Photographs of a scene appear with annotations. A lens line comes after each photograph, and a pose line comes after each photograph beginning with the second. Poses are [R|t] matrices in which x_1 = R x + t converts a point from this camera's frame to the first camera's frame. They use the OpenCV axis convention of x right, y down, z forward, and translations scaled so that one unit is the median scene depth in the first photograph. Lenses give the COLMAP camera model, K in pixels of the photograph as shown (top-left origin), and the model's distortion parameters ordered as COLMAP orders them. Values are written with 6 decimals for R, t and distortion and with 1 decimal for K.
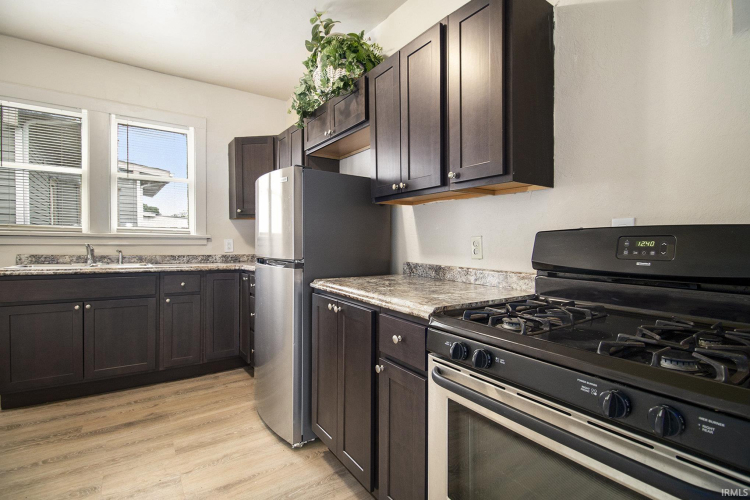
lens RADIAL K [[352.1, 0, 374.3], [0, 352.1, 246.8], [0, 0, 1]] dist [-0.000132, -0.001075]
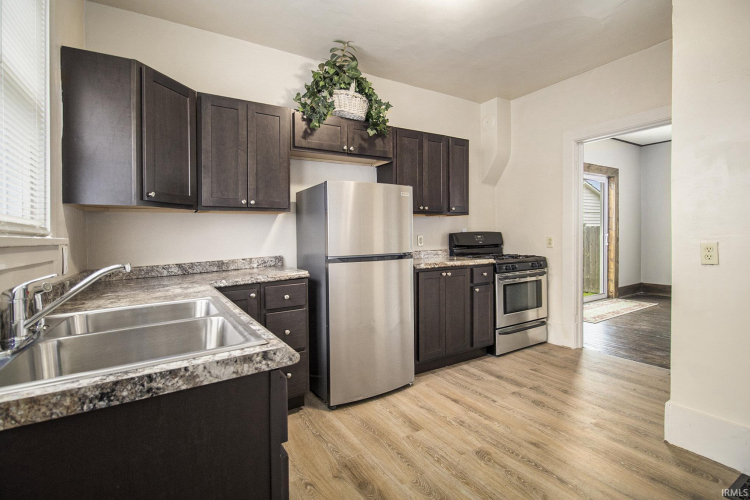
lens RADIAL K [[352.1, 0, 386.8], [0, 352.1, 229.2], [0, 0, 1]] dist [-0.000132, -0.001075]
pose [[0.041680, -0.005977, 0.999113, -1.515215], [0.017556, 0.999832, 0.005249, -0.060818], [-0.998977, 0.017322, 0.041778, 0.939751]]
